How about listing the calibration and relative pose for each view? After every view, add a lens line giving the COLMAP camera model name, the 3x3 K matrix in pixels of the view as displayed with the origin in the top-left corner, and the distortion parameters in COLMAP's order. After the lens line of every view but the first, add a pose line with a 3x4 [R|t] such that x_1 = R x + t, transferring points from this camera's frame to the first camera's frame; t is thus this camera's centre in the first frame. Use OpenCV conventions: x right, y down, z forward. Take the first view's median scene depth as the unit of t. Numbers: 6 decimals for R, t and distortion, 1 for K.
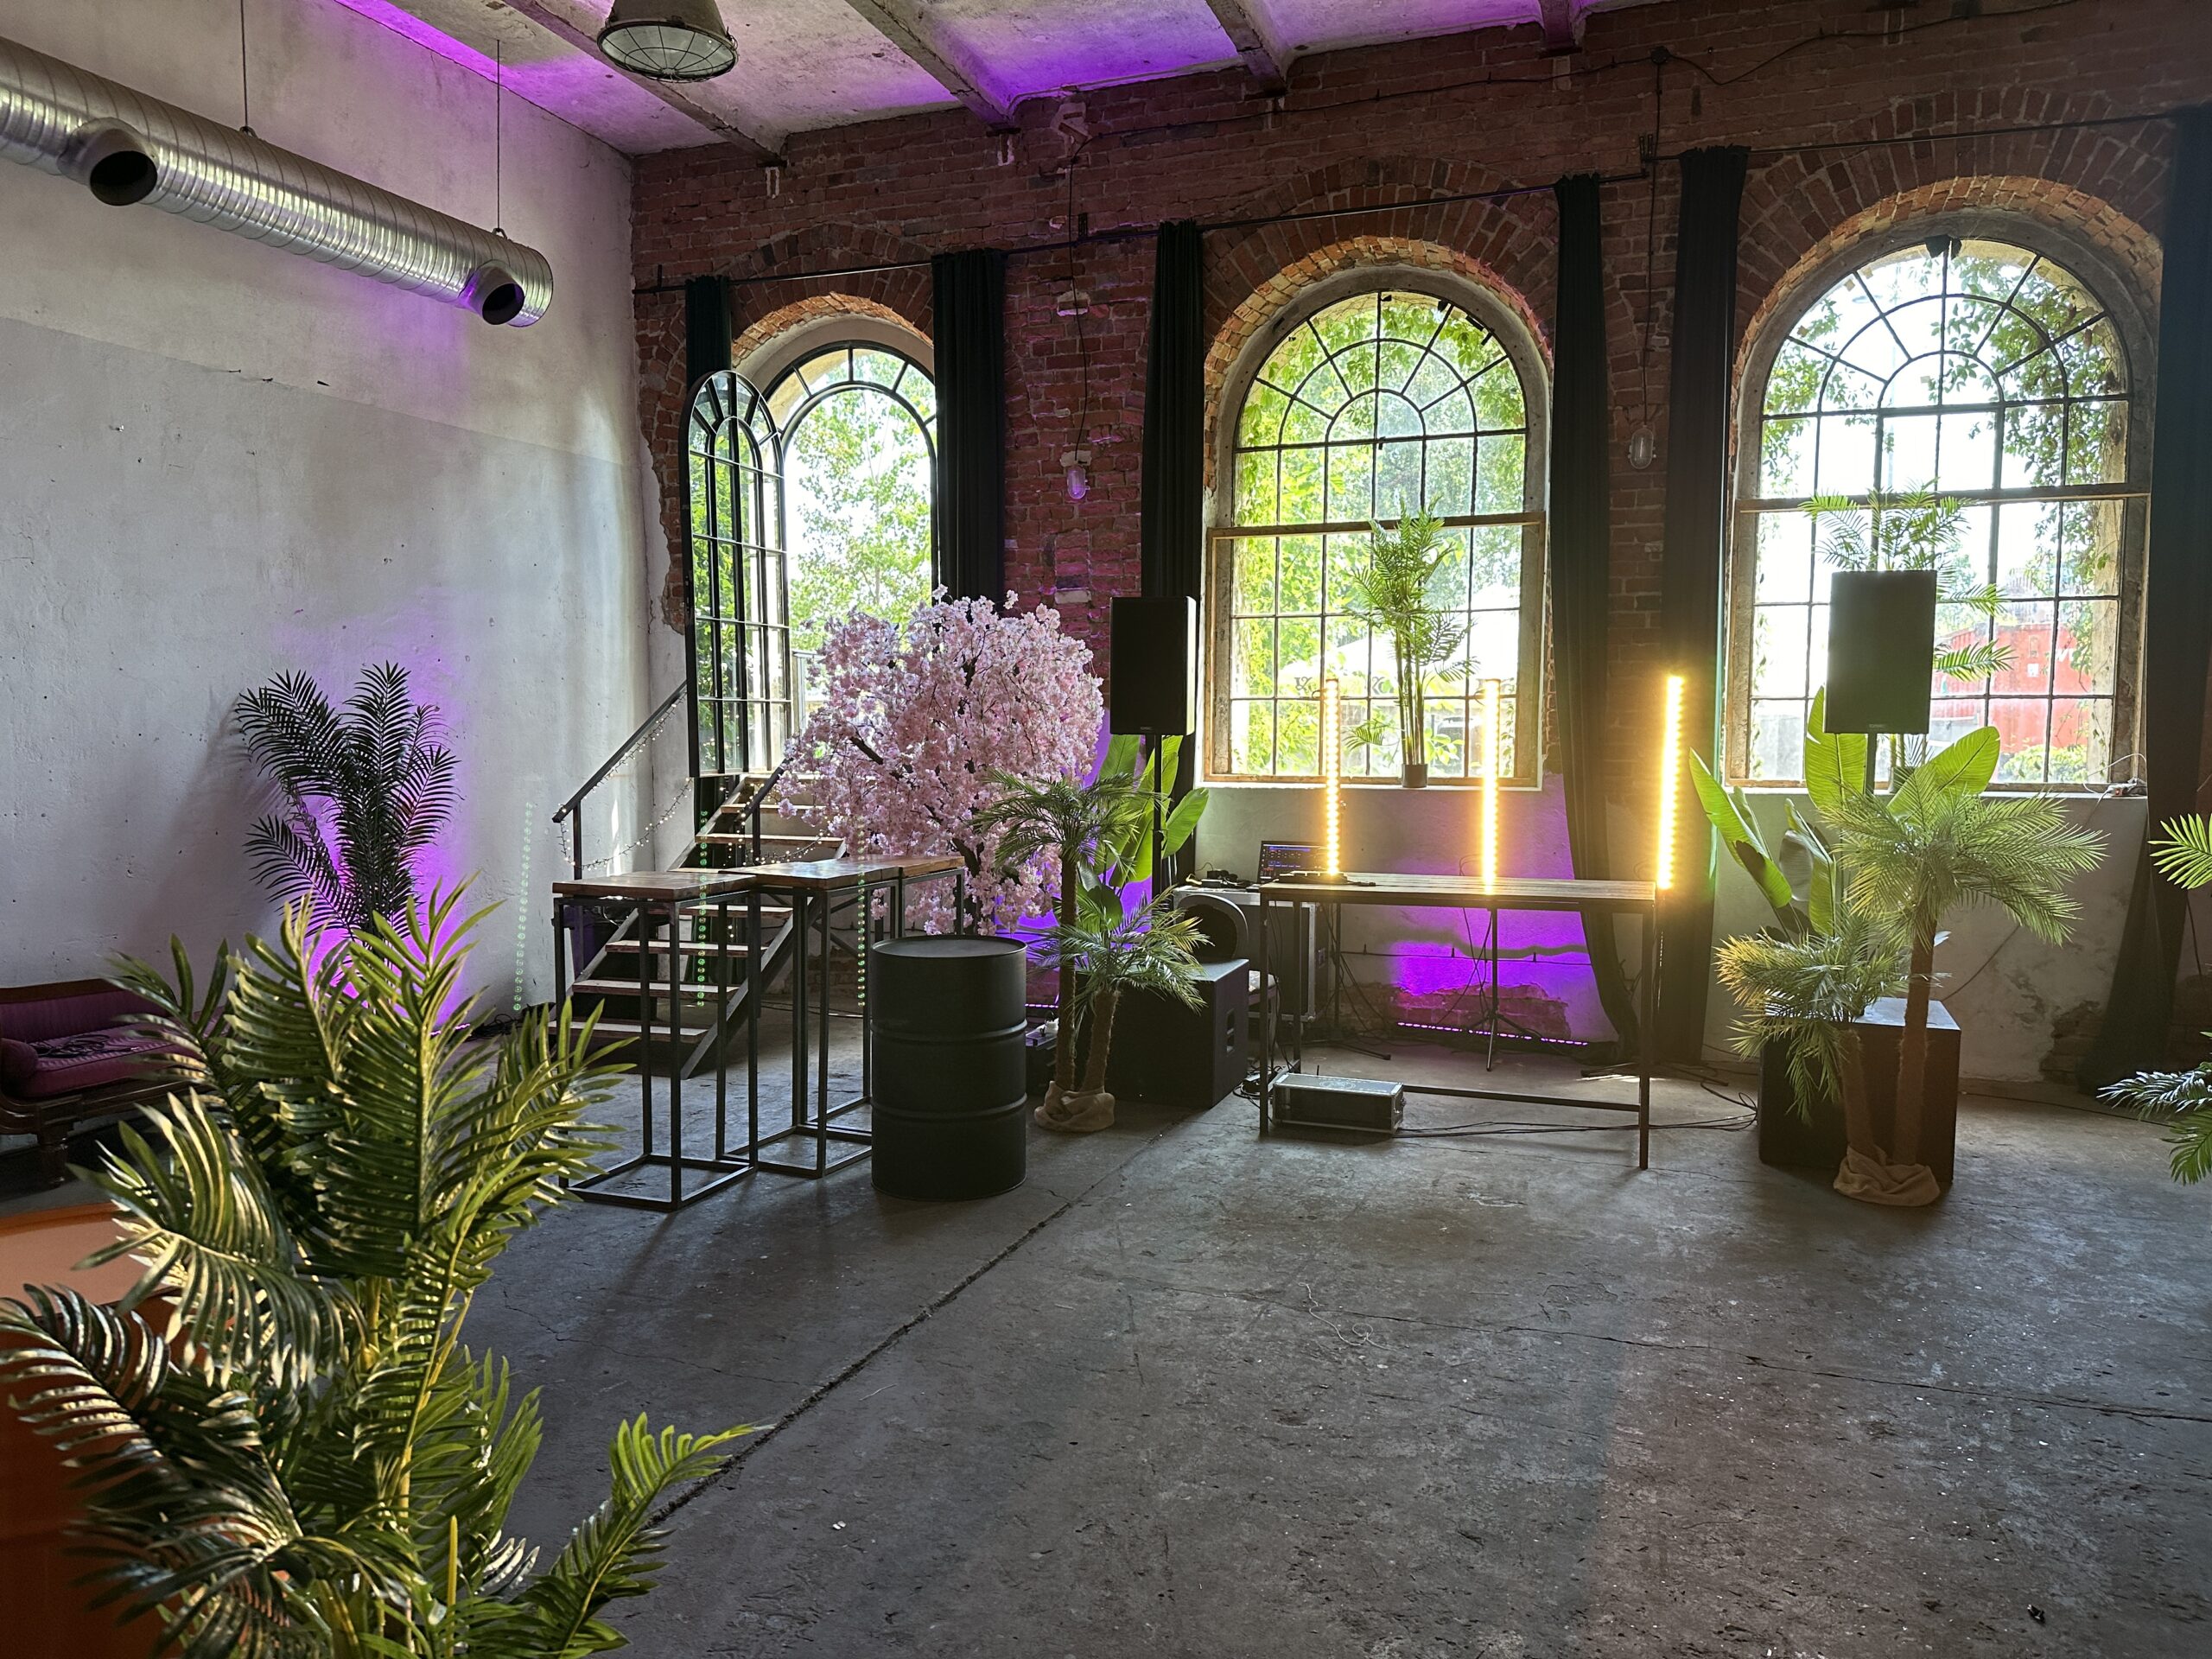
lens RADIAL K [[1574.6, 0, 1085.8], [0, 1574.6, 845.1], [0, 0, 1]] dist [0.059037, -0.049567]
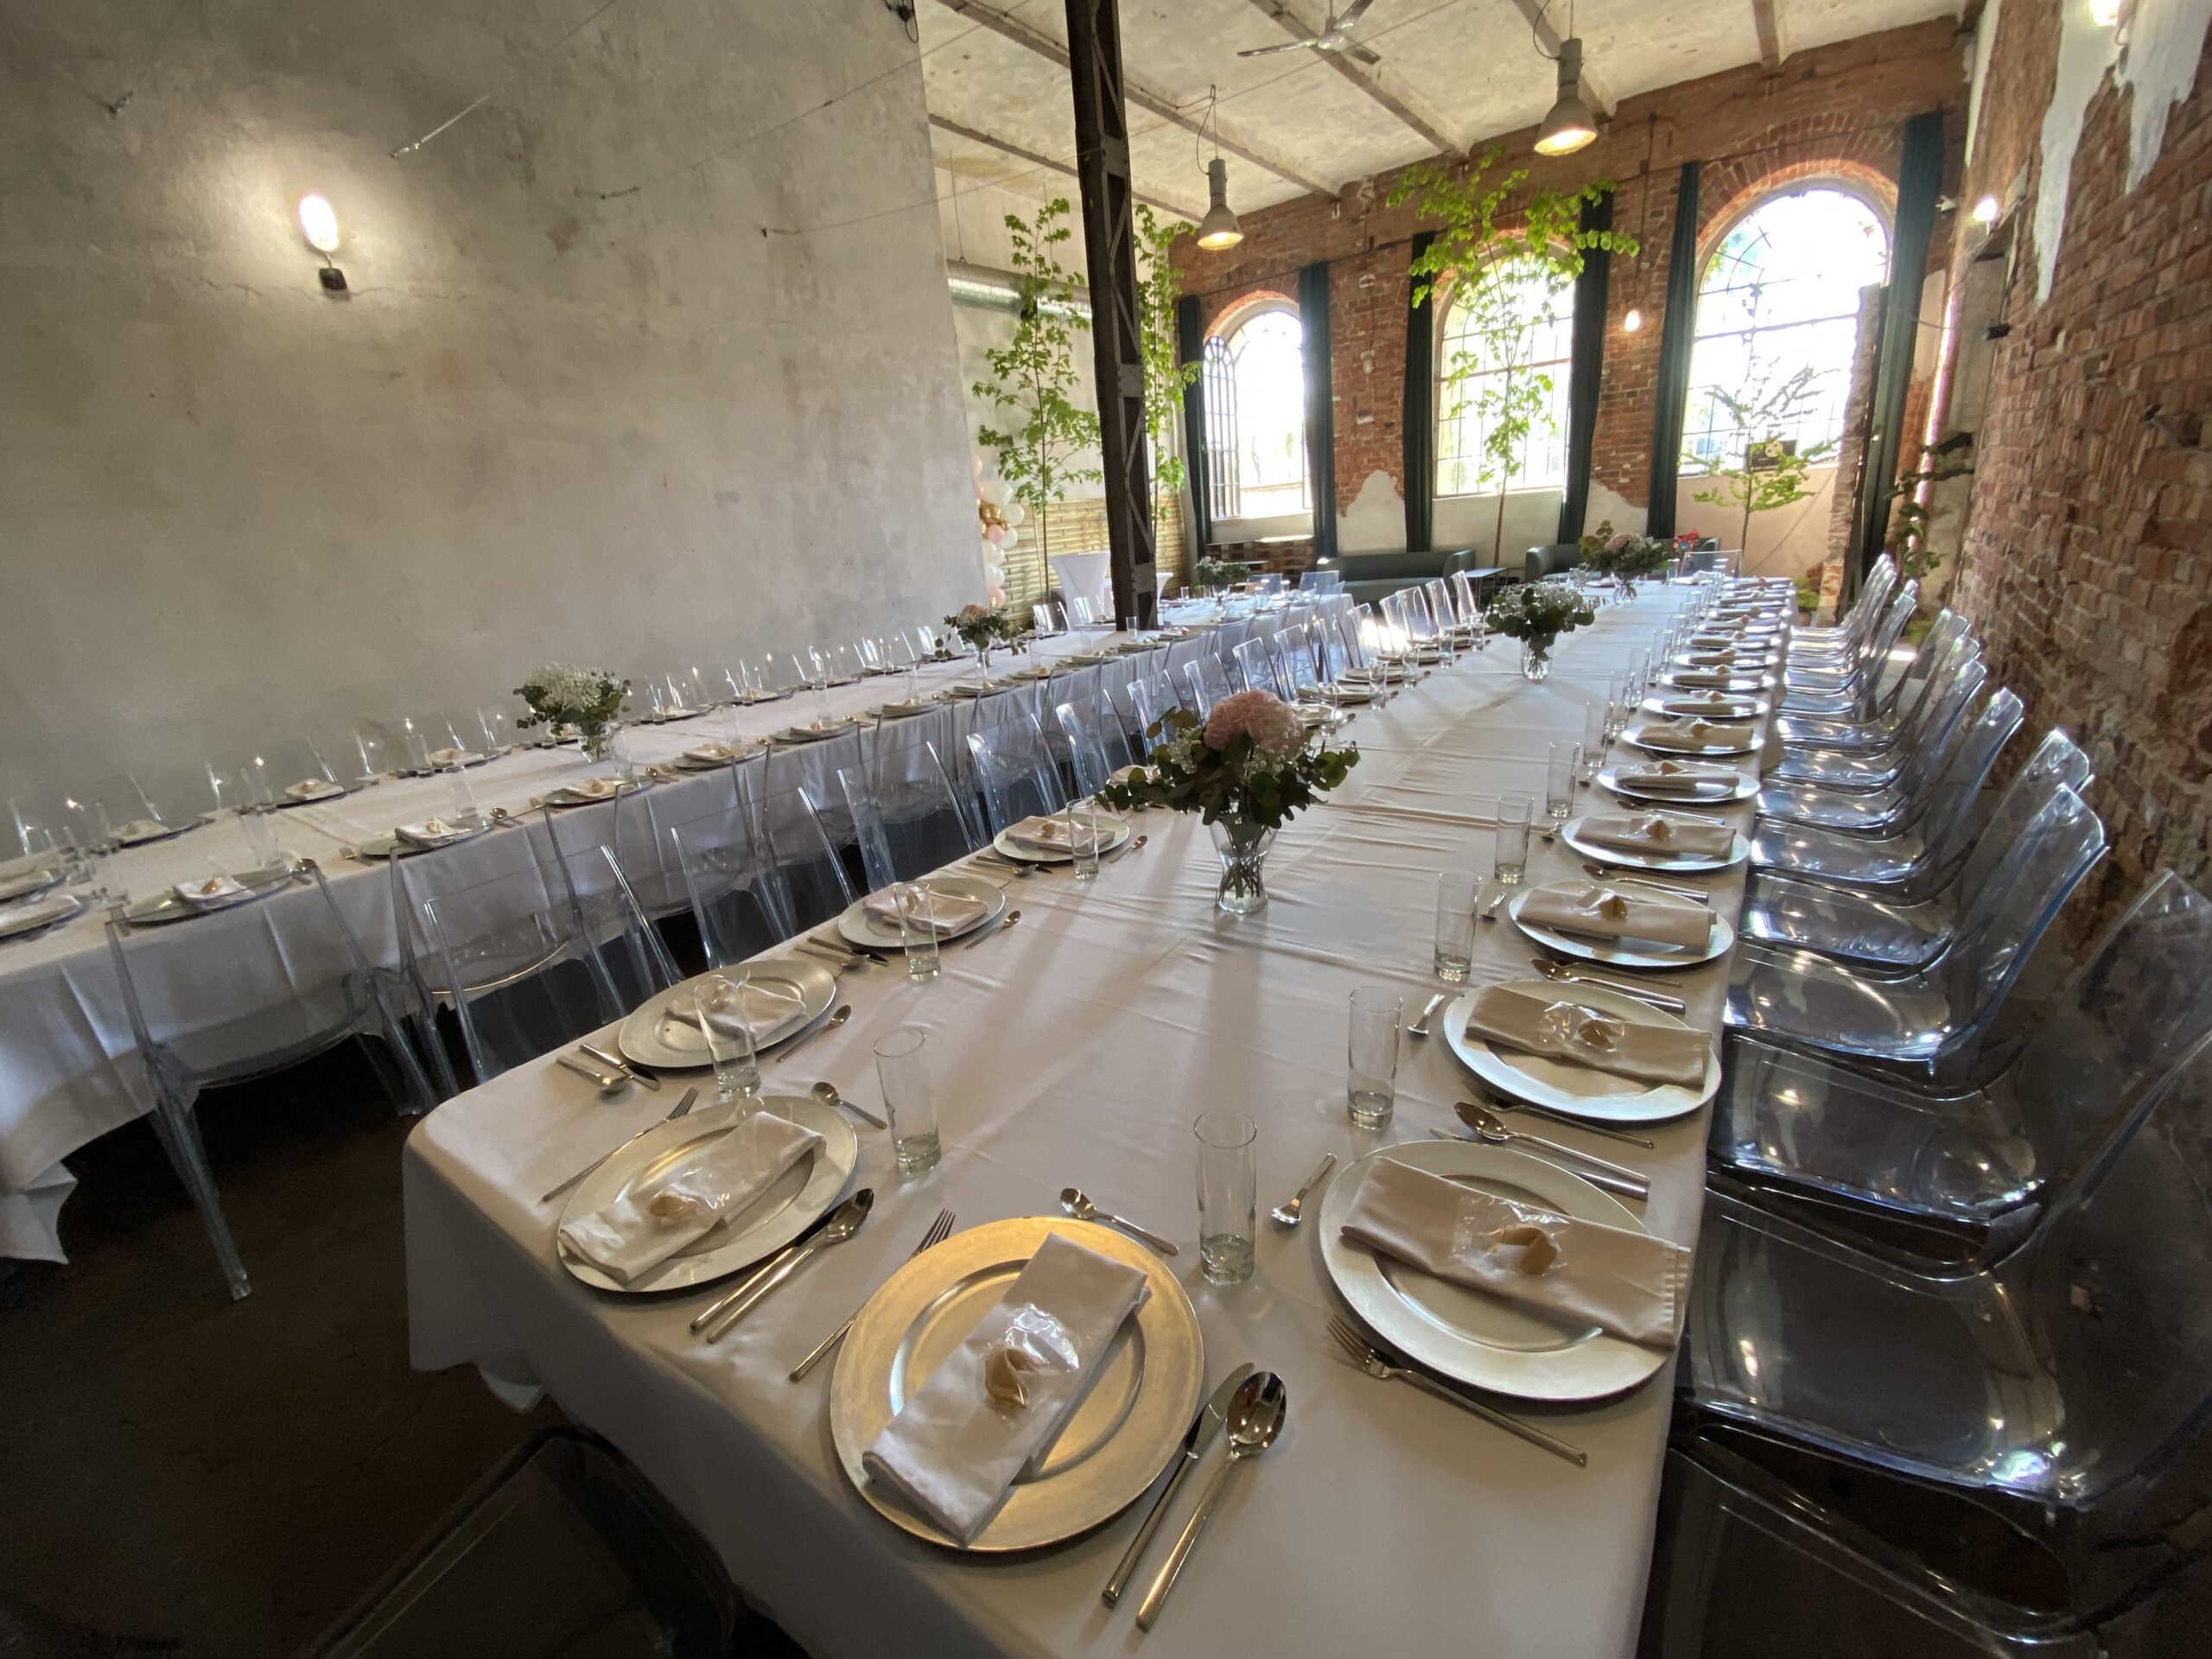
lens RADIAL K [[910.6, 0, 1086.9], [0, 910.6, 841.5], [0, 0, 1]] dist [-0.009303, -0.004819]
pose [[0.953310, 0.011281, -0.301783, 0.010901], [0.071397, 0.962554, 0.261519, 0.069645], [0.293433, -0.270855, 0.916807, -0.584312]]
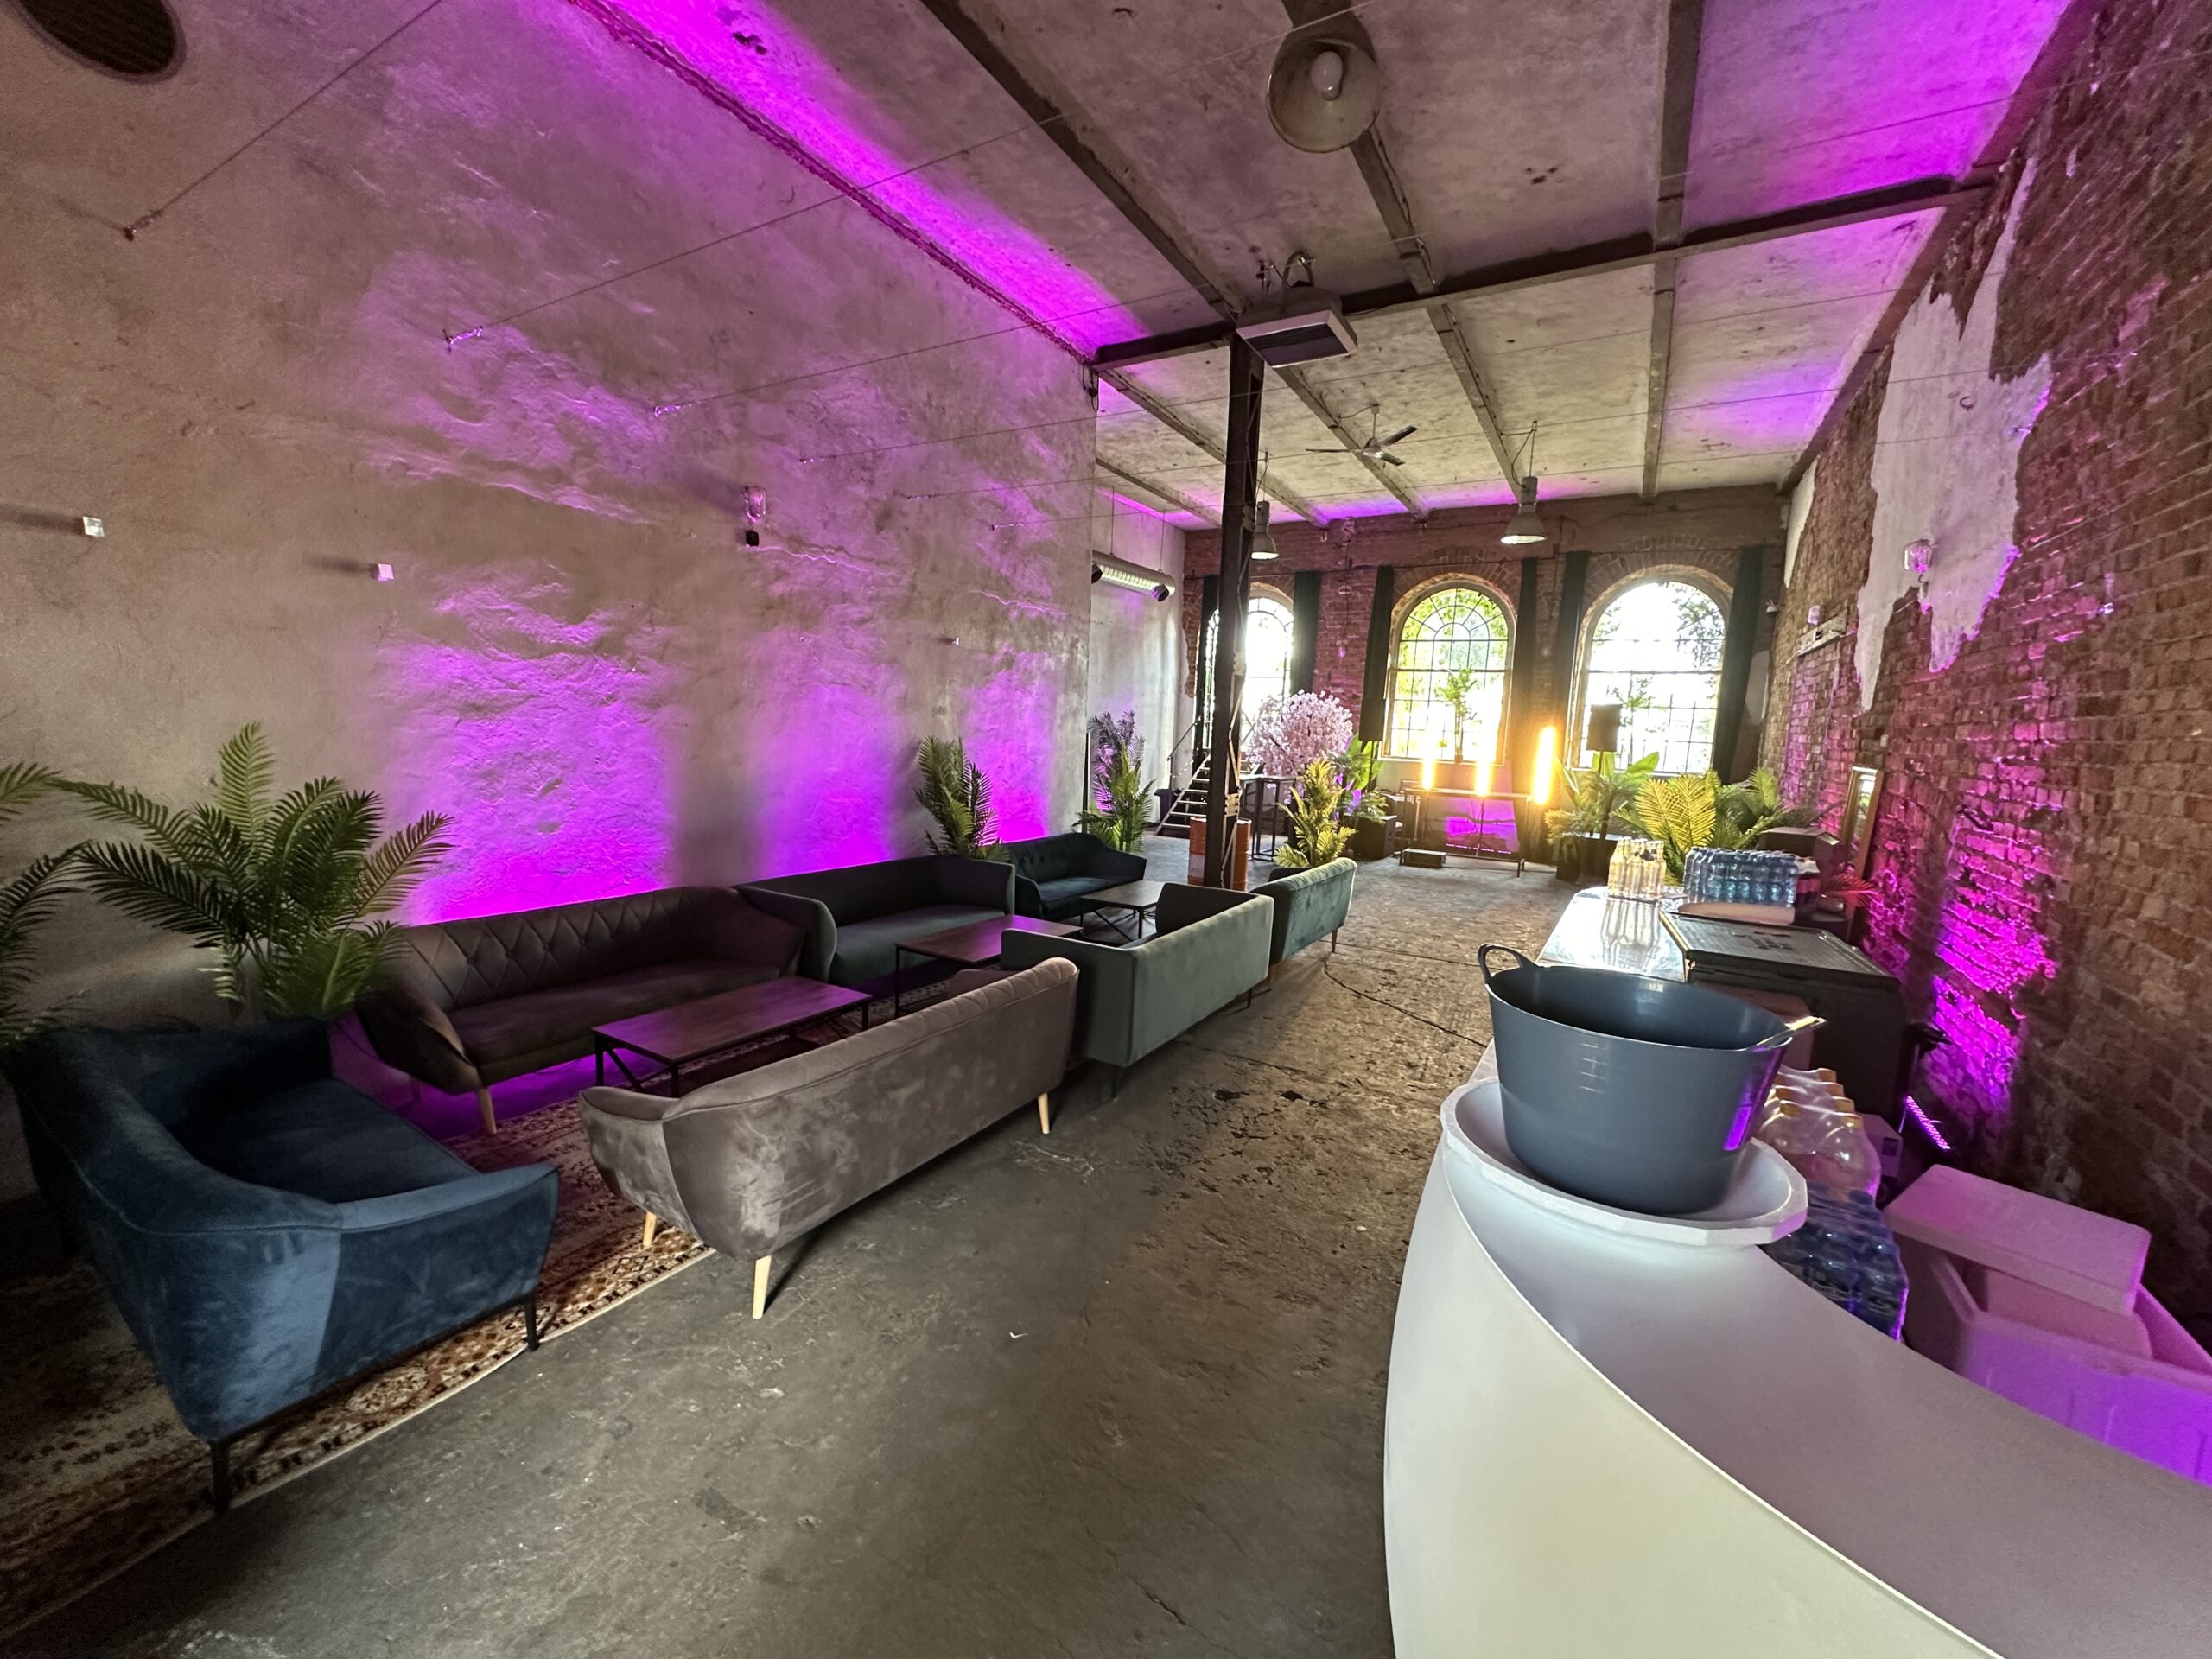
lens RADIAL K [[880.4, 0, 1099.5], [0, 880.4, 816.7], [0, 0, 1]] dist [0.000748, -0.000297]
pose [[0.980803, 0.061137, -0.185170, -0.140930], [-0.054970, 0.997755, 0.038266, 0.039402], [0.187094, -0.027353, 0.981961, -0.761699]]
